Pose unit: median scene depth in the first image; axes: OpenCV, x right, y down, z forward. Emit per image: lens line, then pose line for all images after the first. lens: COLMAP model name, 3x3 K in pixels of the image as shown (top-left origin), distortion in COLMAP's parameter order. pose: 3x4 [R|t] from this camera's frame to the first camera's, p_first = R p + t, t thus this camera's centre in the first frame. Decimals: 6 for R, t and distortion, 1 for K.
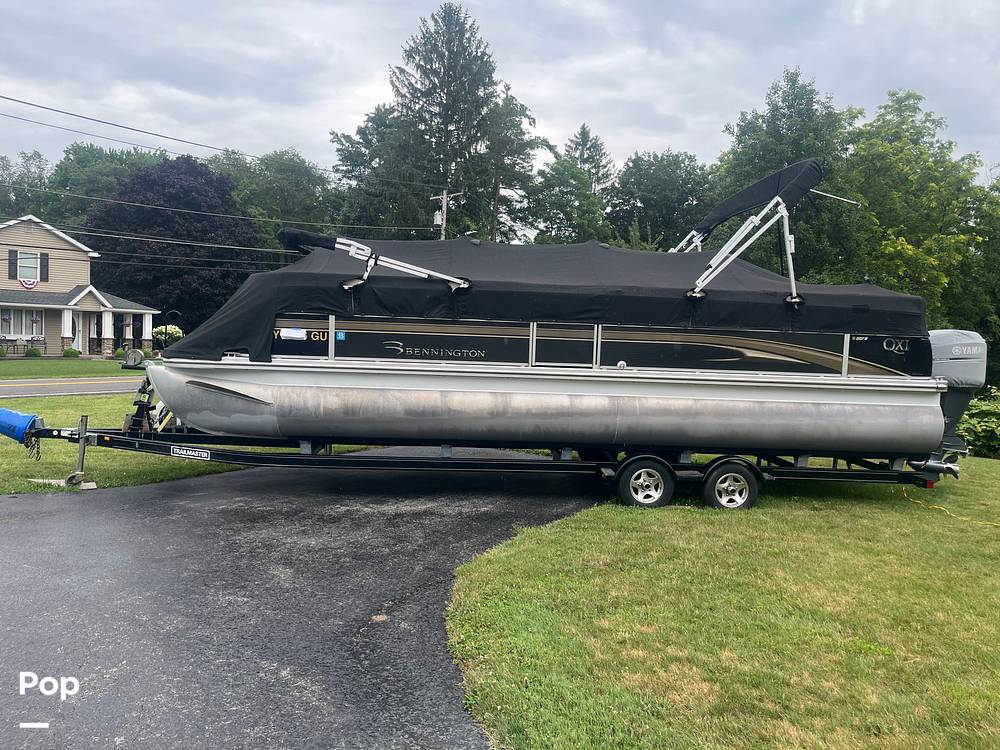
lens RADIAL K [[764.2, 0, 499.1], [0, 764.2, 379.7], [0, 0, 1]] dist [0.051698, -0.070899]
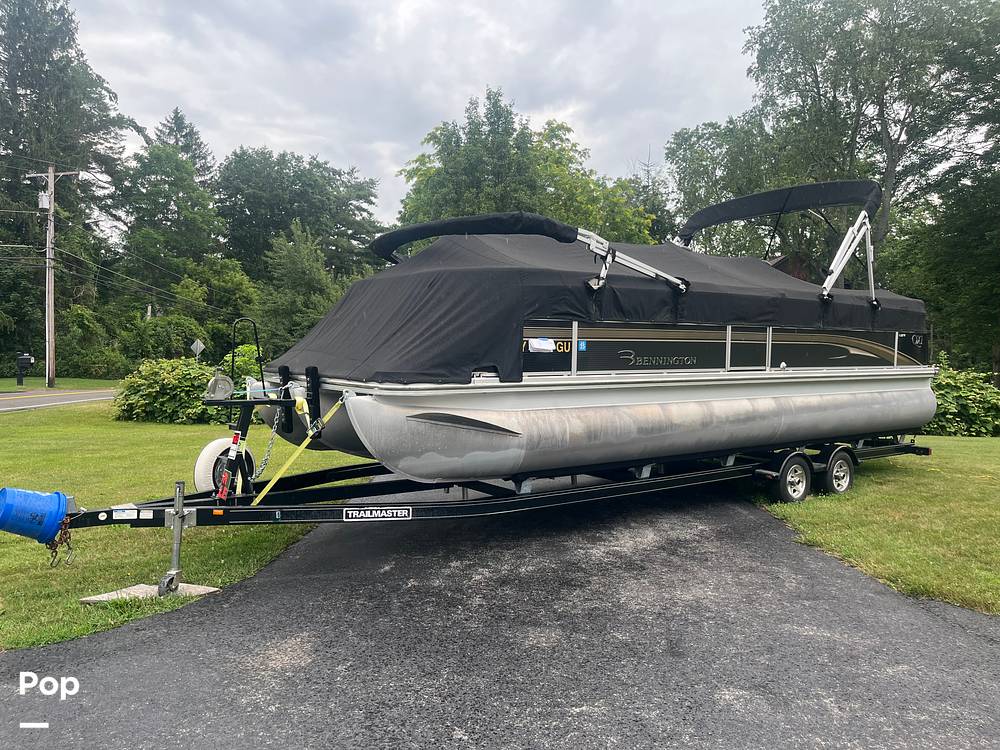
lens RADIAL K [[764.2, 0, 499.5], [0, 764.2, 375.7], [0, 0, 1]] dist [0.051698, -0.070899]
pose [[0.838686, -0.050044, 0.542311, -0.716151], [0.054792, 0.998470, 0.007403, -0.034897], [-0.541852, 0.023506, 0.840145, 0.342327]]
